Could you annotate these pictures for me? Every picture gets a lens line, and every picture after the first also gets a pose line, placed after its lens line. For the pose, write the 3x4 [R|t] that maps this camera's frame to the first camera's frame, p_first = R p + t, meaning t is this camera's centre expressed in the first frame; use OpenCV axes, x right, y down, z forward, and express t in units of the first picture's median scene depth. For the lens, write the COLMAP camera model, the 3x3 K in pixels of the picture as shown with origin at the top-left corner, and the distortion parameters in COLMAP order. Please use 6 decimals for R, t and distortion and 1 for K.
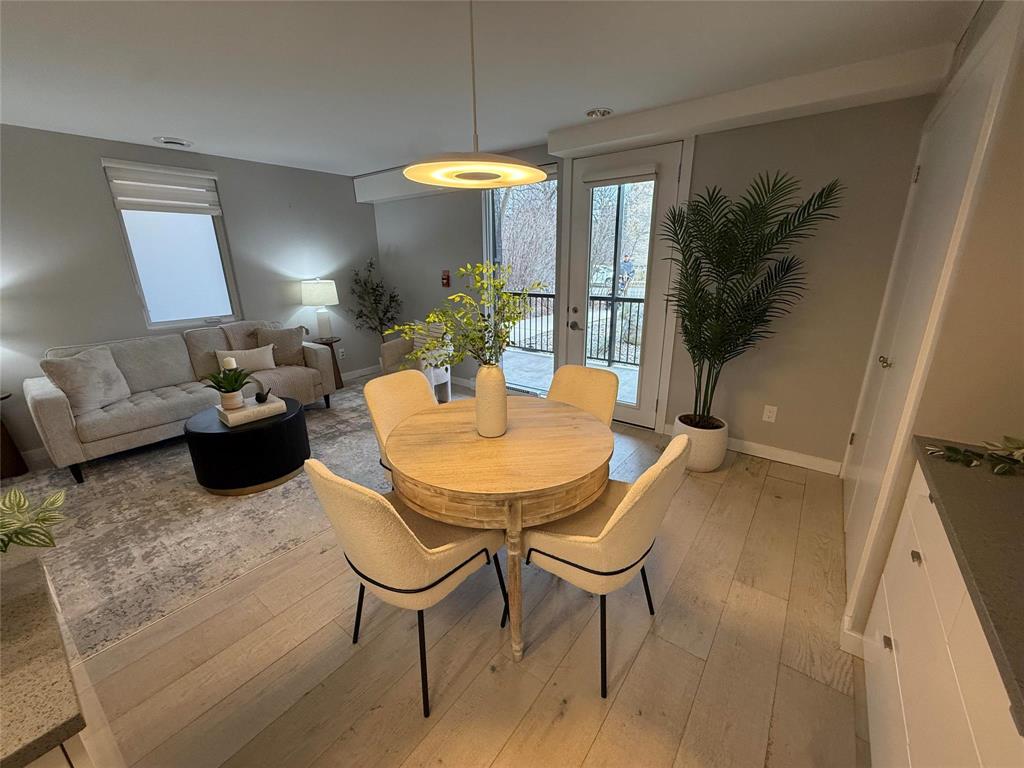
lens RADIAL K [[405.9, 0, 509.9], [0, 405.9, 381.2], [0, 0, 1]] dist [-0.000353, -0.000402]
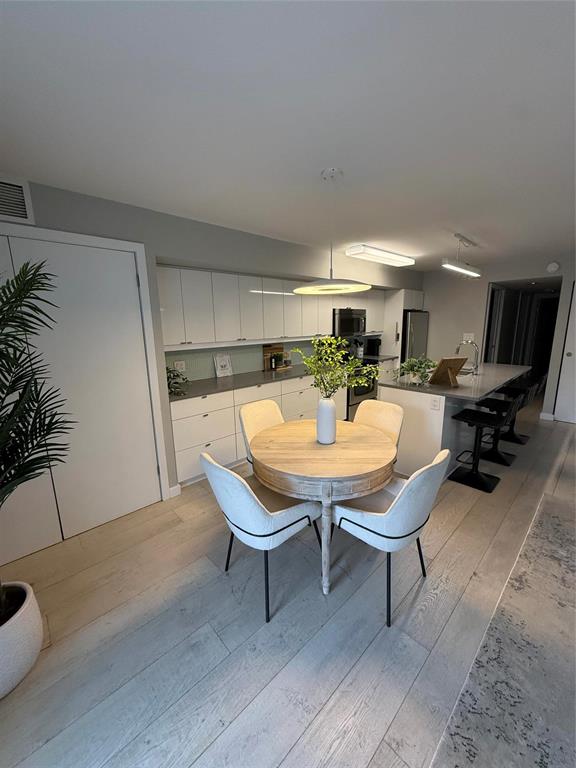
lens RADIAL K [[304.4, 0, 289.3], [0, 304.4, 383.0], [0, 0, 1]] dist [-0.000353, -0.000402]
pose [[-0.987719, 0.003561, 0.156199, -0.039810], [0.077768, 0.878305, 0.471734, -0.290755], [-0.135511, 0.478088, -0.867795, 0.887118]]
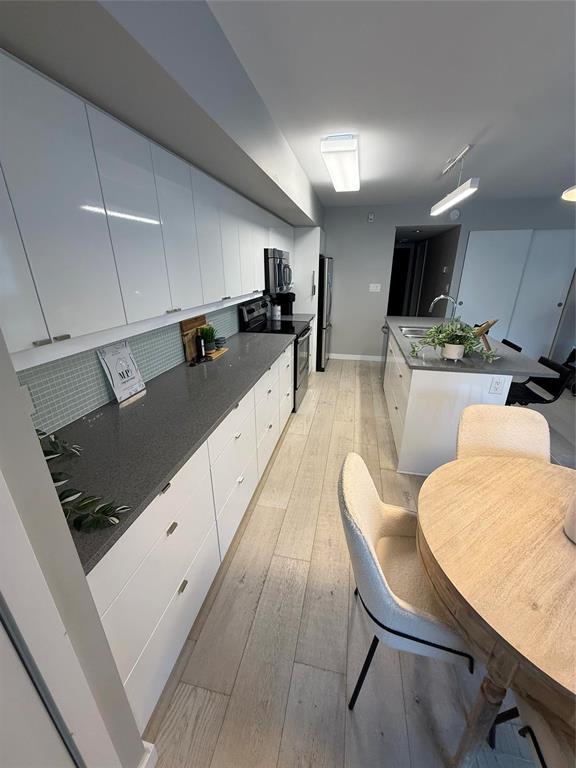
lens RADIAL K [[304.4, 0, 288.6], [0, 304.4, 382.5], [0, 0, 1]] dist [-0.000353, -0.000402]
pose [[-0.902035, 0.174141, -0.394978, 0.277807], [-0.106875, 0.796428, 0.595215, -0.167982], [0.418223, 0.579118, -0.699794, 0.458226]]
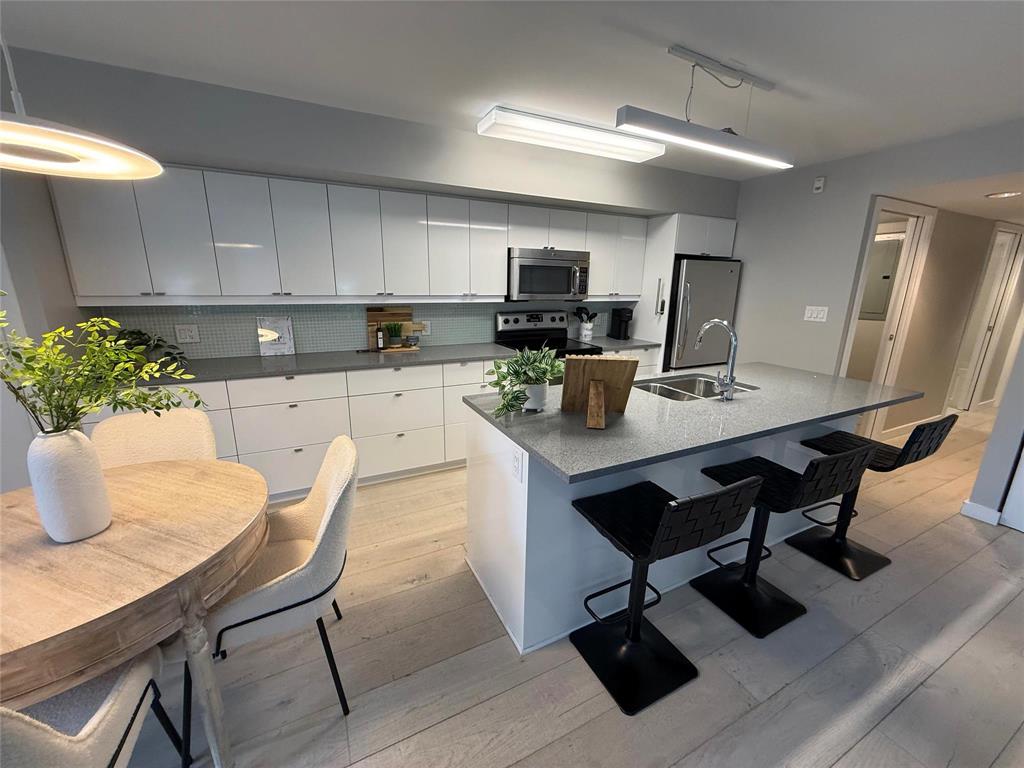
lens RADIAL K [[405.9, 0, 511.0], [0, 405.9, 383.5], [0, 0, 1]] dist [-0.000353, -0.000402]
pose [[-0.898963, -0.103463, 0.425631, -0.423272], [0.129378, 0.865632, 0.483676, -0.141703], [-0.418482, 0.489874, -0.764785, 0.503868]]
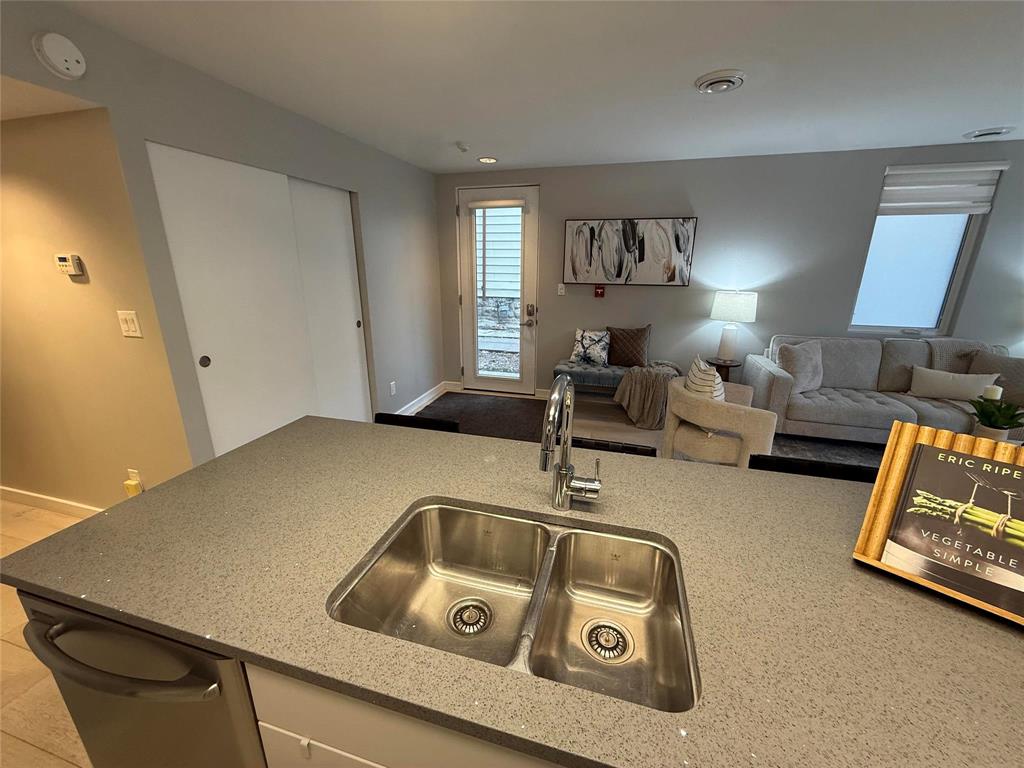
lens RADIAL K [[405.9, 0, 510.1], [0, 405.9, 378.8], [0, 0, 1]] dist [-0.000353, -0.000402]
pose [[0.369310, 0.269318, -0.889426, -0.246147], [-0.280273, 0.944799, 0.169709, 0.051254], [0.886035, 0.186607, 0.424406, -0.172456]]
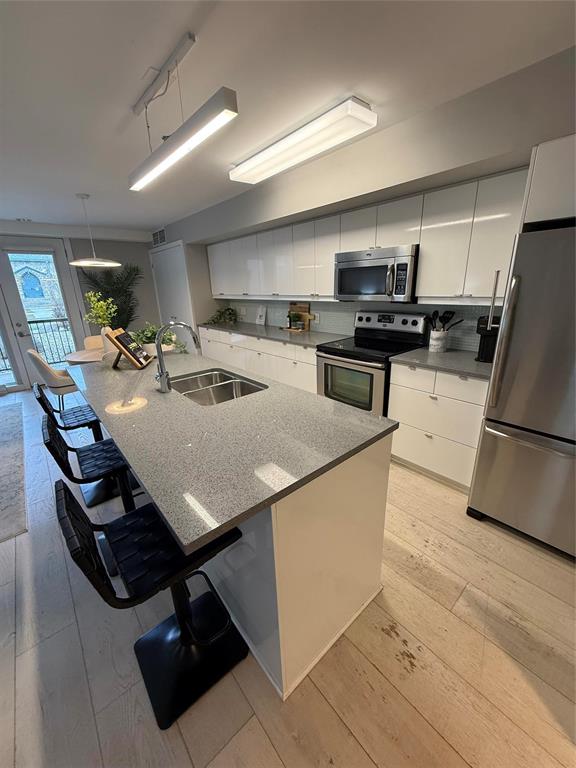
lens RADIAL K [[304.4, 0, 286.2], [0, 304.4, 382.0], [0, 0, 1]] dist [-0.000353, -0.000402]
pose [[0.207281, -0.289105, 0.934587, -0.832017], [0.314273, 0.924376, 0.216244, 0.110587], [-0.926427, 0.248893, 0.282464, -0.298771]]
